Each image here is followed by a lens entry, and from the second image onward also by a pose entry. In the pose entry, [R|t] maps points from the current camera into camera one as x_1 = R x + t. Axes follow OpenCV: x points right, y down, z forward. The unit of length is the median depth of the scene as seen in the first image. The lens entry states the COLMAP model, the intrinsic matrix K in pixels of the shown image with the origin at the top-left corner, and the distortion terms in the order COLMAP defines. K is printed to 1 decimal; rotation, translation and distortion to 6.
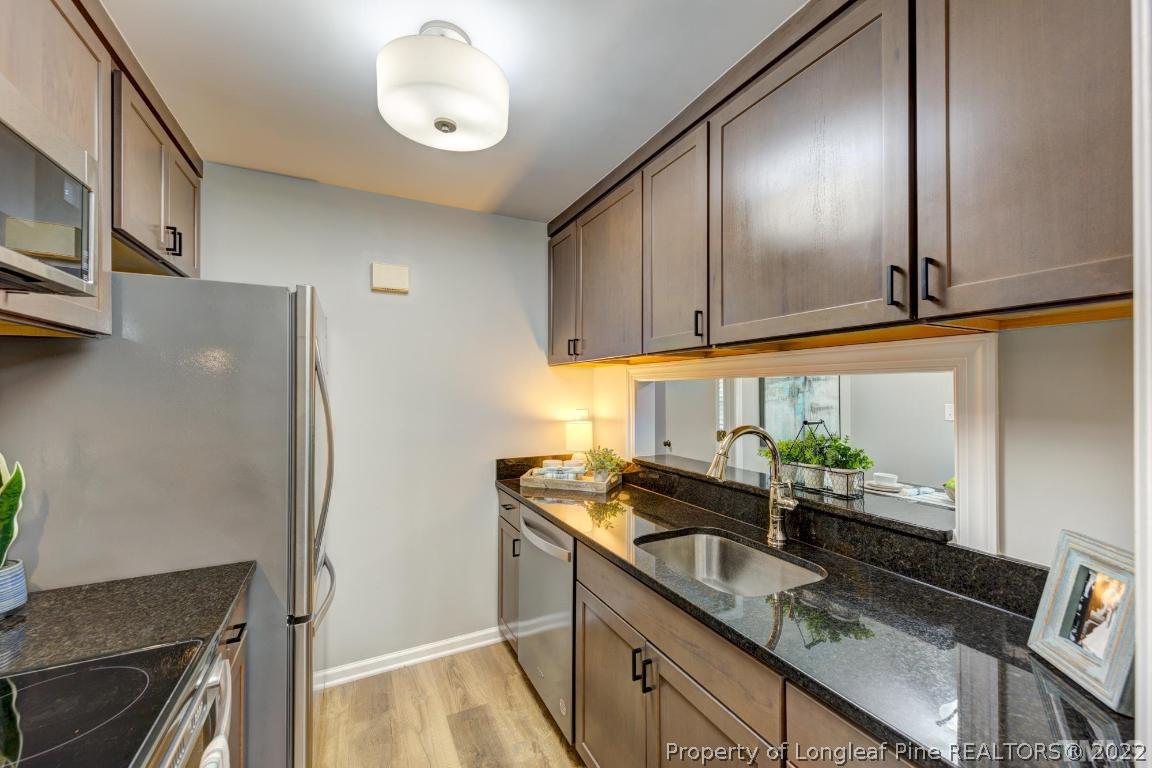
lens RADIAL K [[450.7, 0, 580.4], [0, 450.7, 387.2], [0, 0, 1]] dist [0.012560, -0.003215]
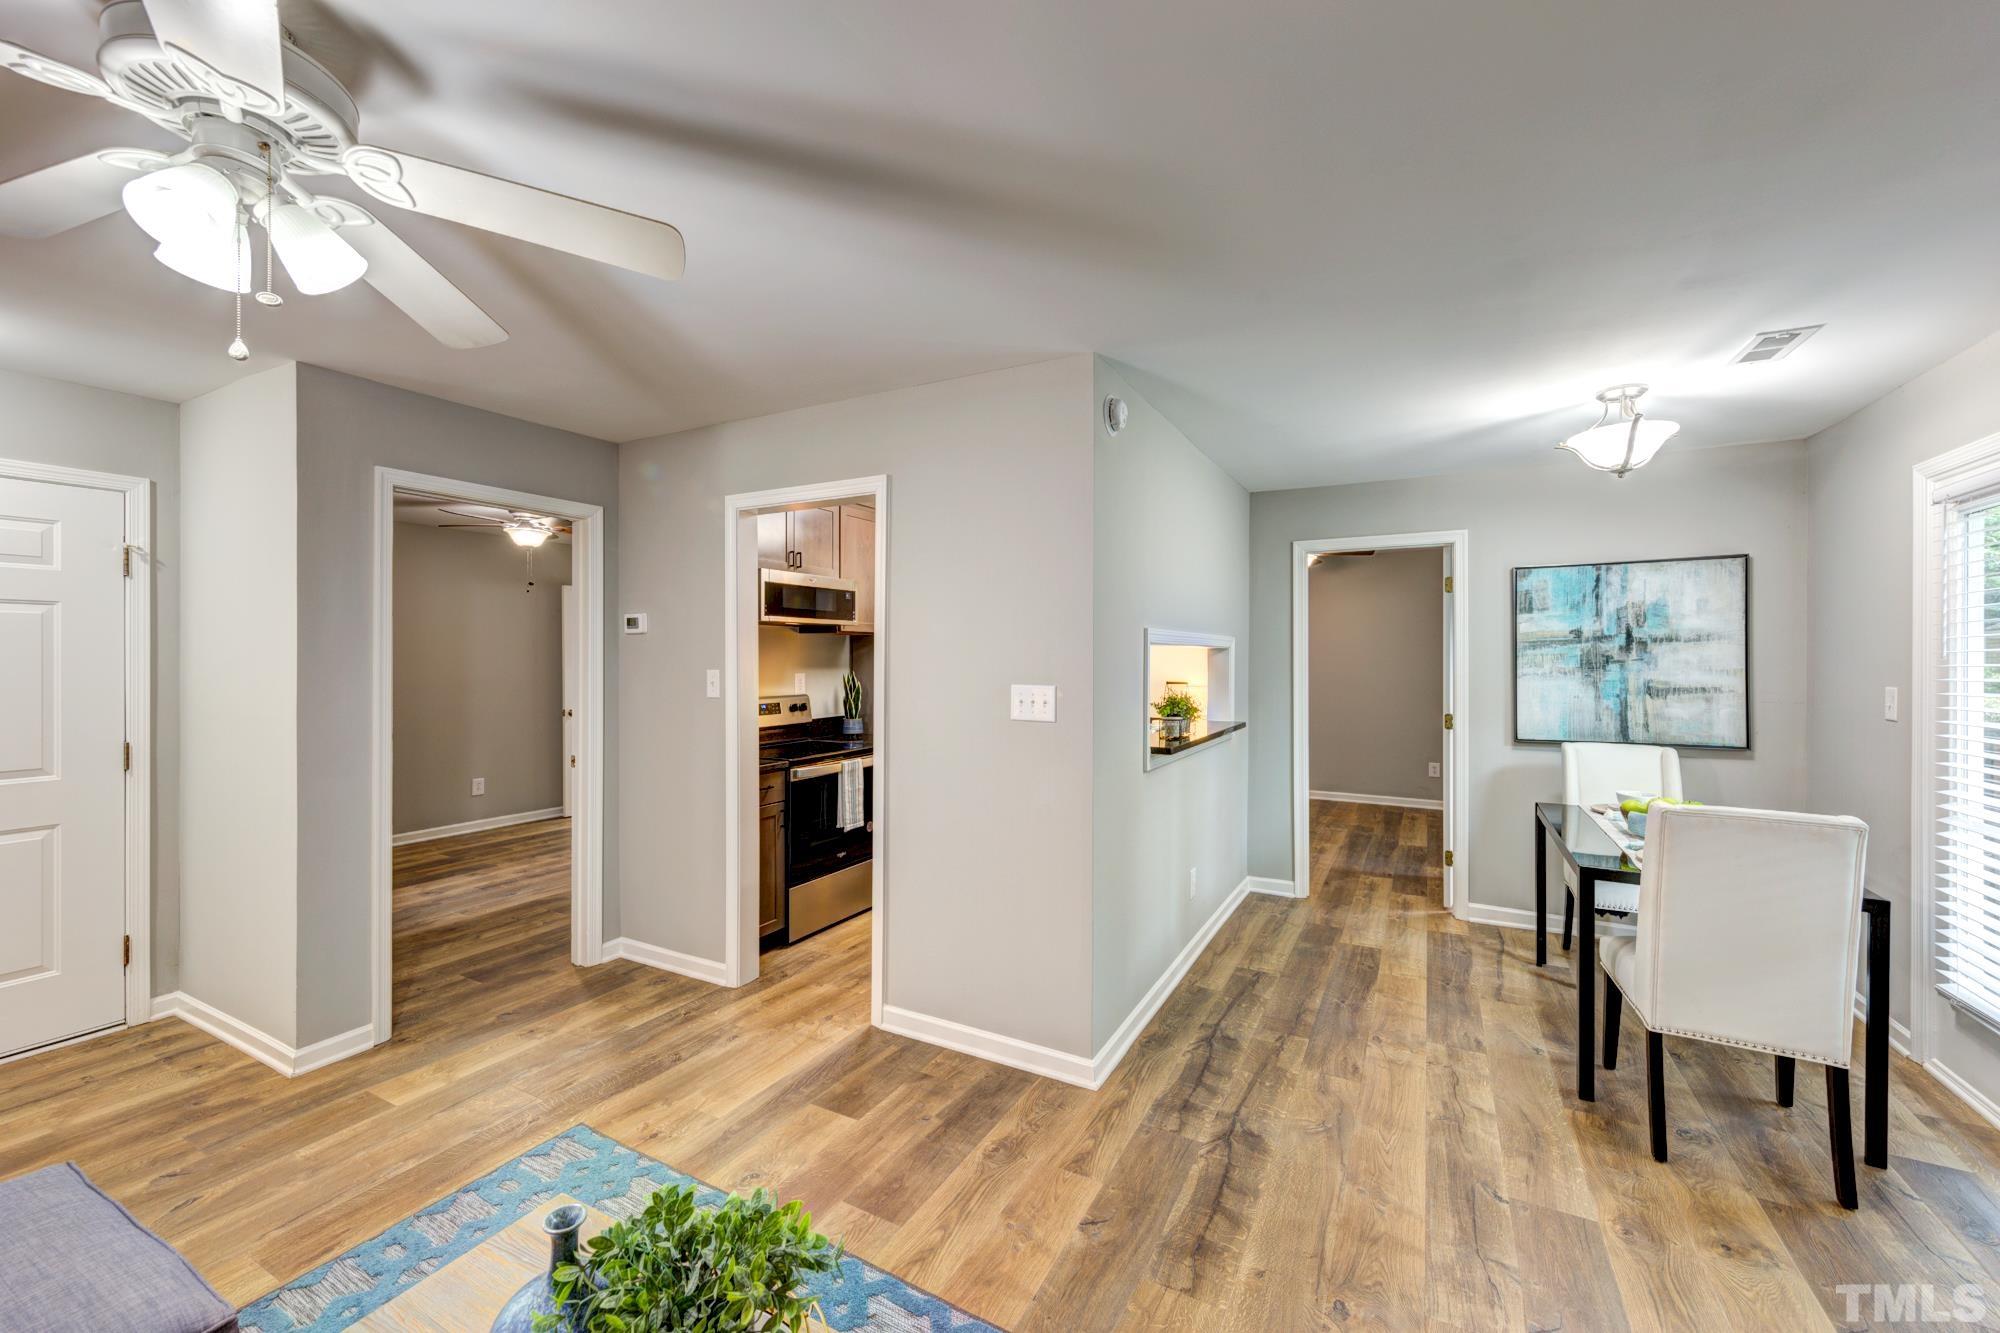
lens RADIAL K [[782.4, 0, 996.3], [0, 782.4, 656.0], [0, 0, 1]] dist [0.012560, -0.003215]
pose [[0.563276, 0.001198, -0.826268, 2.128434], [0.001827, 0.999995, 0.002695, -0.002003], [0.826267, -0.003028, 0.563271, -0.667136]]
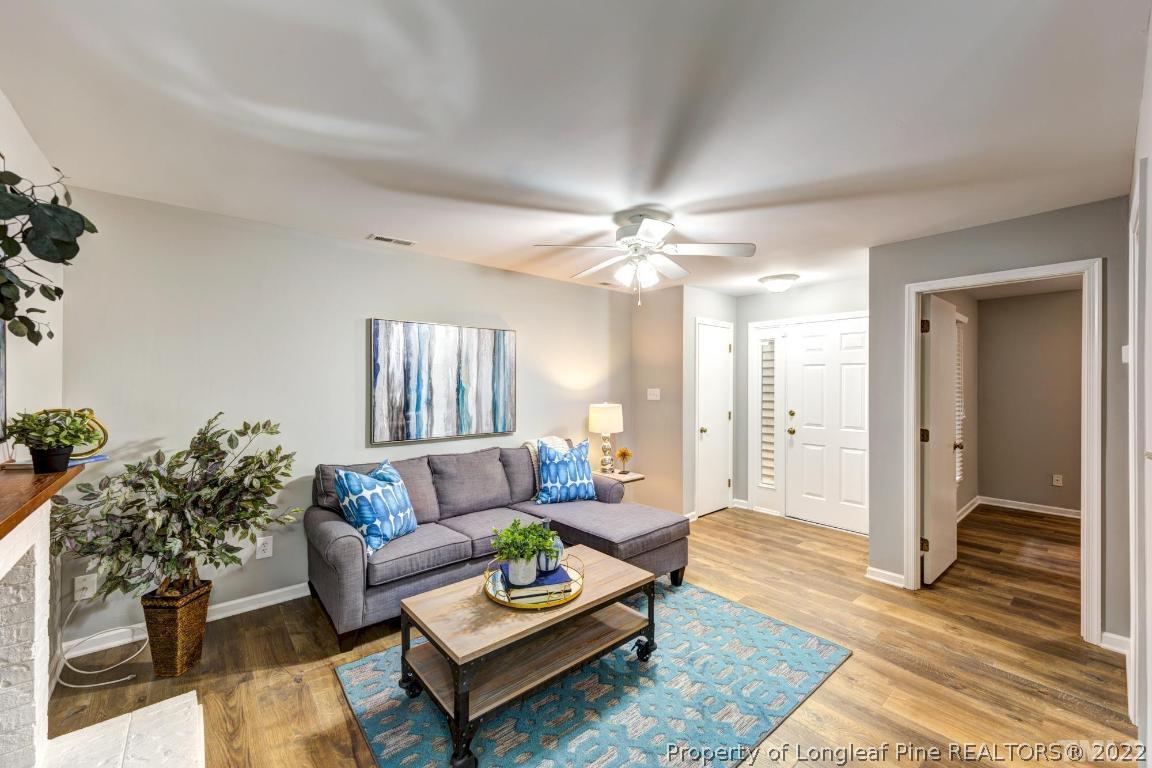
lens RADIAL K [[450.7, 0, 578.4], [0, 450.7, 382.1], [0, 0, 1]] dist [0.012560, -0.003215]
pose [[-0.972694, -0.002206, -0.232079, 1.672422], [-0.000782, 0.999980, -0.006225, 0.006339], [0.232088, -0.005874, -0.972677, 0.811735]]
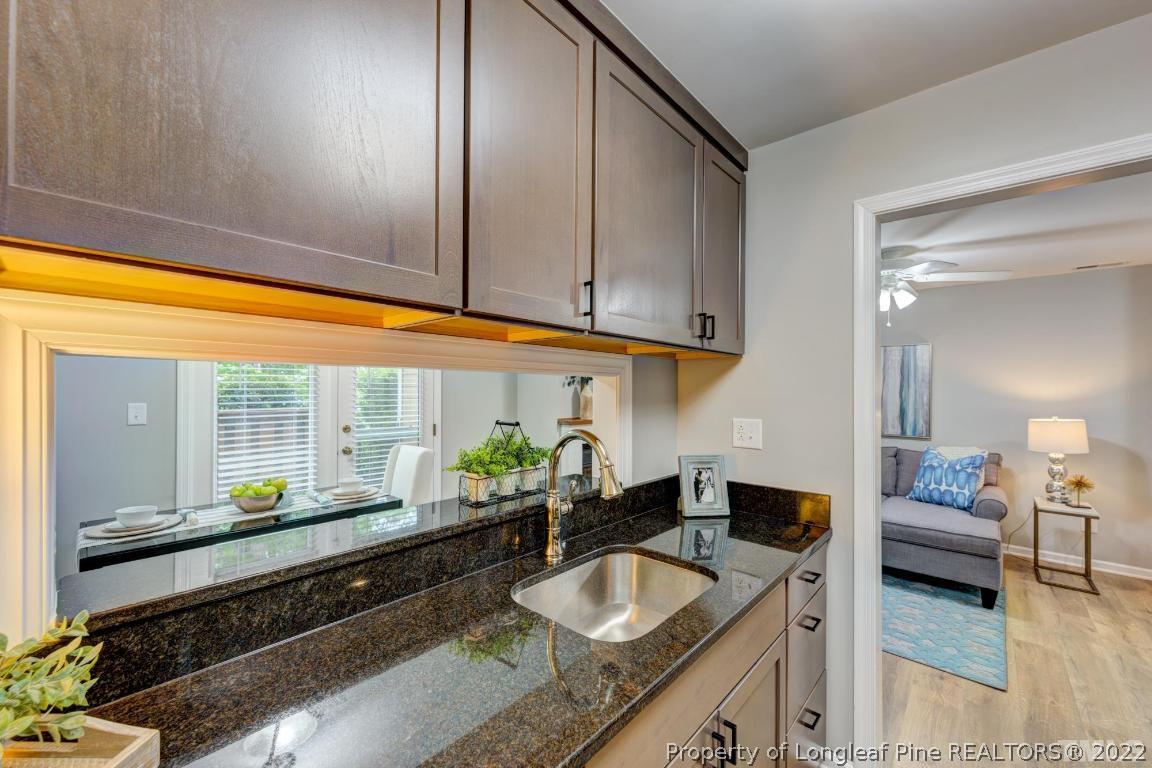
lens RADIAL K [[450.7, 0, 576.8], [0, 450.7, 387.6], [0, 0, 1]] dist [0.012560, -0.003215]
pose [[-0.361035, -0.000080, 0.932552, -0.406021], [-0.013345, 0.999898, -0.005080, 0.009842], [-0.932457, -0.014279, -0.360999, 1.257374]]
